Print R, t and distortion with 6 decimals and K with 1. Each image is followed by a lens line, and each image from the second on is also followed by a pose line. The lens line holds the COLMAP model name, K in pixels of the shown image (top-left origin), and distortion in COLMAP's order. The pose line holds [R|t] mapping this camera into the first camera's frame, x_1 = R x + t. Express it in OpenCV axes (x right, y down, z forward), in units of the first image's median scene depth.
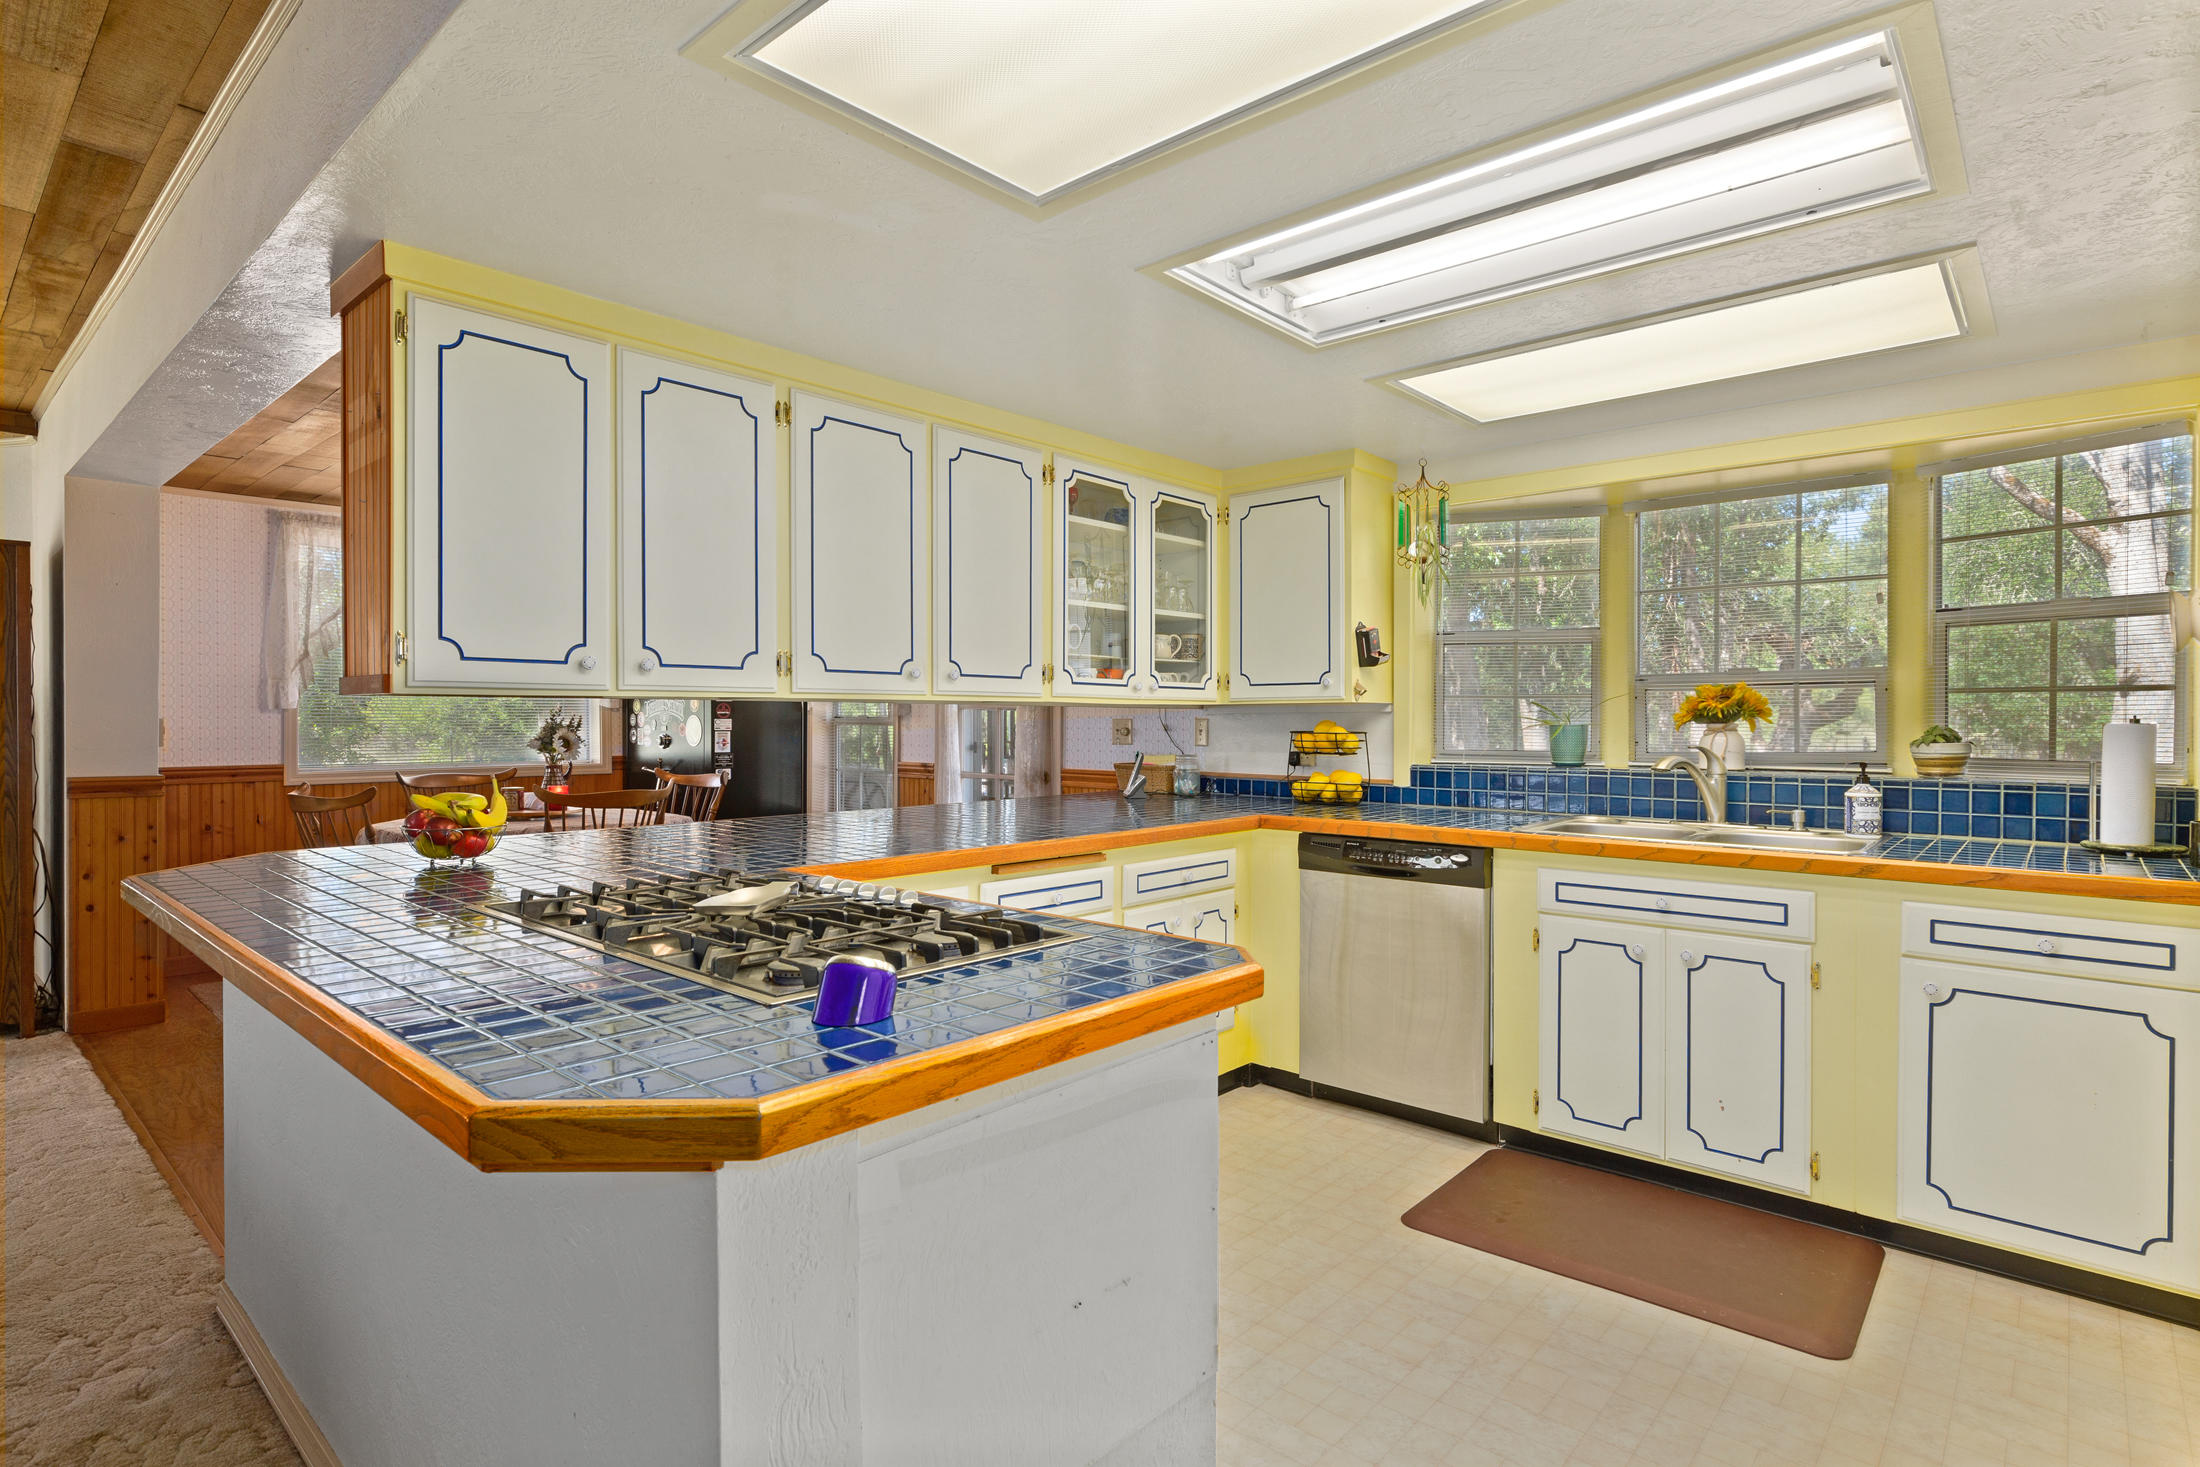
lens RADIAL K [[1095.6, 0, 1107.8], [0, 1095.6, 718.8], [0, 0, 1]] dist [-0.002064, -0.000406]
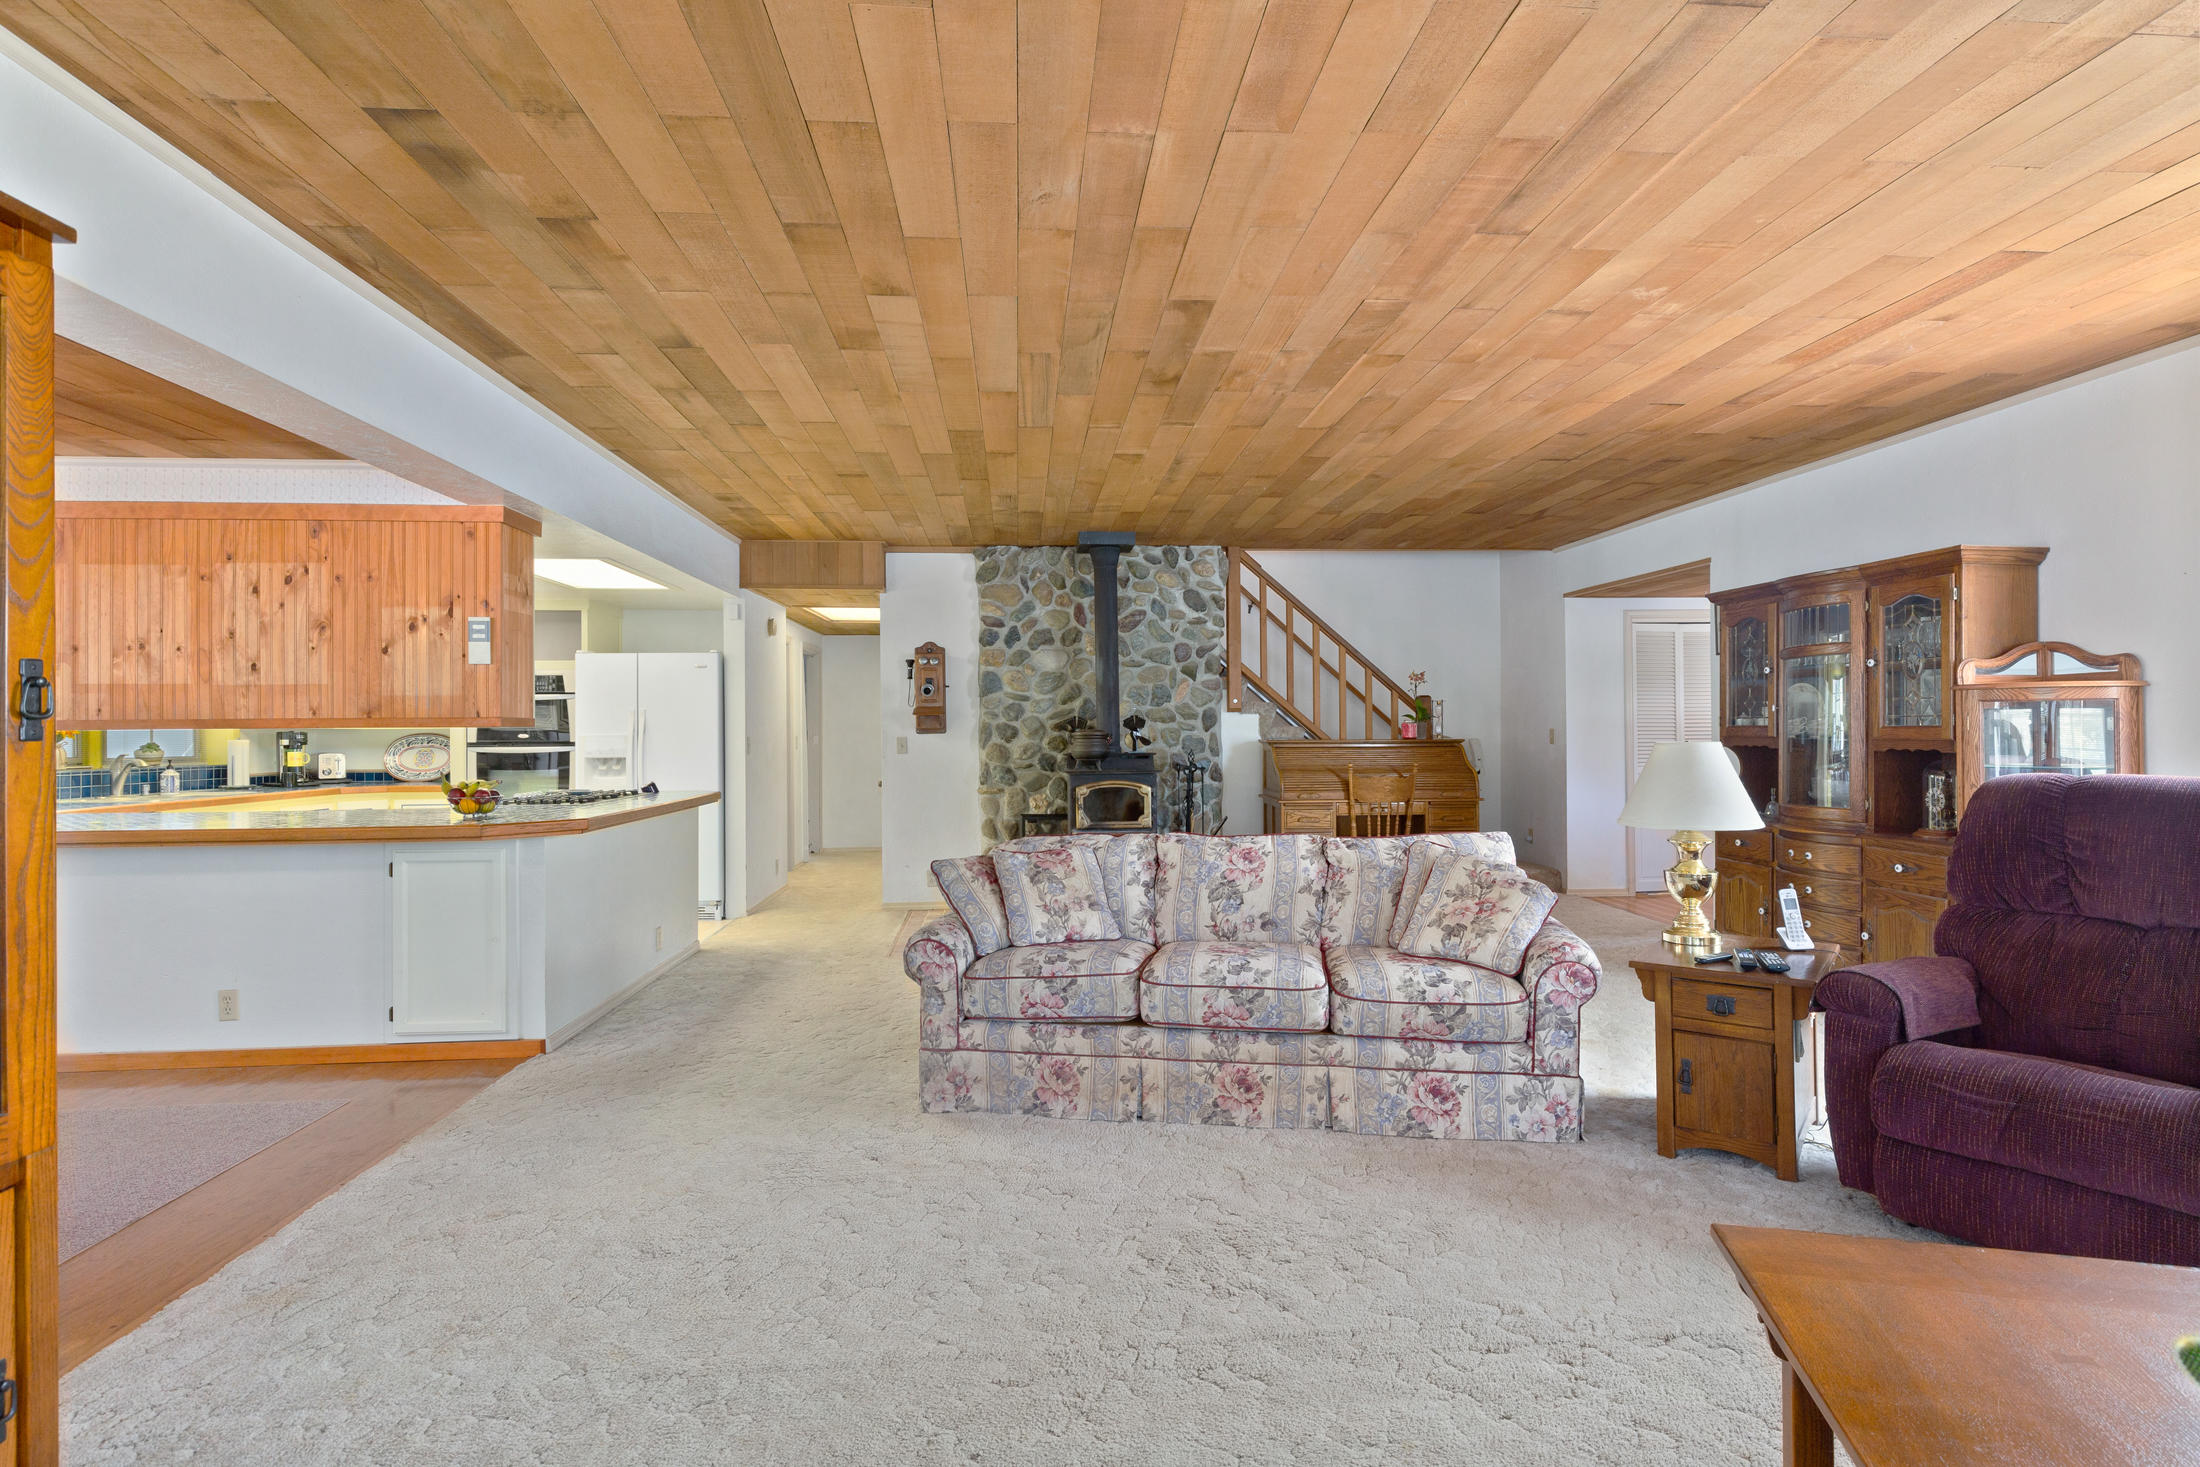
lens RADIAL K [[1095.6, 0, 1107.8], [0, 1095.6, 718.8], [0, 0, 1]] dist [-0.002064, -0.000406]
pose [[-0.715597, 0.008054, 0.698467, -1.886810], [0.005897, 0.999968, -0.005488, -0.014623], [-0.698488, 0.000191, -0.715621, 1.118381]]
